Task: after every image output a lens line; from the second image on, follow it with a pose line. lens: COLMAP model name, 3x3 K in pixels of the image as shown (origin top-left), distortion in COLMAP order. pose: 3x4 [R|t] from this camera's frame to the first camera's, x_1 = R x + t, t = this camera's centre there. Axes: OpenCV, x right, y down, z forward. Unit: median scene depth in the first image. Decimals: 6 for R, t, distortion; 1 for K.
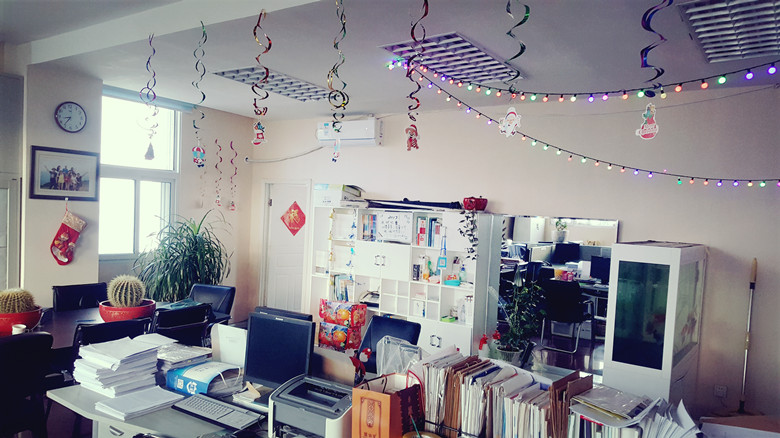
lens RADIAL K [[575.4, 0, 372.8], [0, 575.4, 242.5], [0, 0, 1]] dist [0.090256, -0.103216]
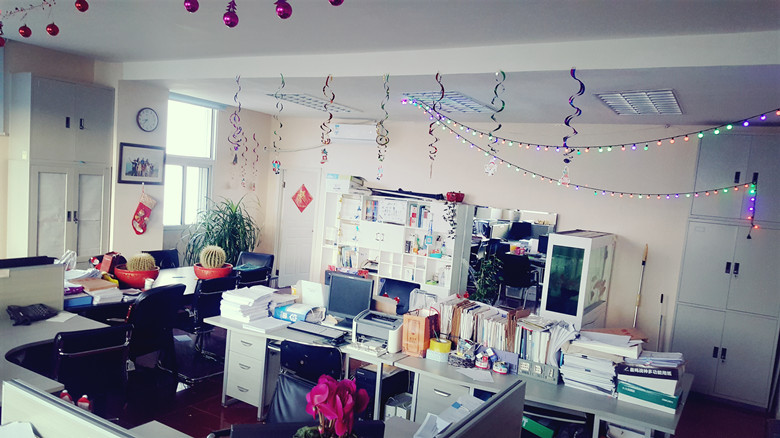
lens RADIAL K [[575.4, 0, 372.8], [0, 575.4, 242.5], [0, 0, 1]] dist [0.090256, -0.103216]
pose [[0.997078, 0.025153, 0.072124, -0.109843], [-0.029311, 0.997934, 0.057174, -0.033557], [-0.070537, -0.059121, 0.995756, -0.333369]]
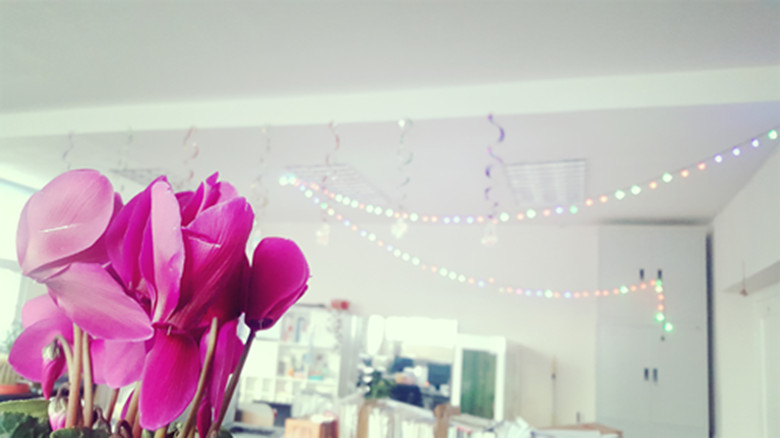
lens RADIAL K [[587.0, 0, 383.9], [0, 587.0, 235.4], [0, 0, 1]] dist [0.151602, -0.251907]
pose [[0.950830, 0.086265, 0.297456, -0.101370], [-0.018569, 0.974578, -0.223279, 0.058646], [-0.309155, 0.206777, 0.928260, -0.139384]]
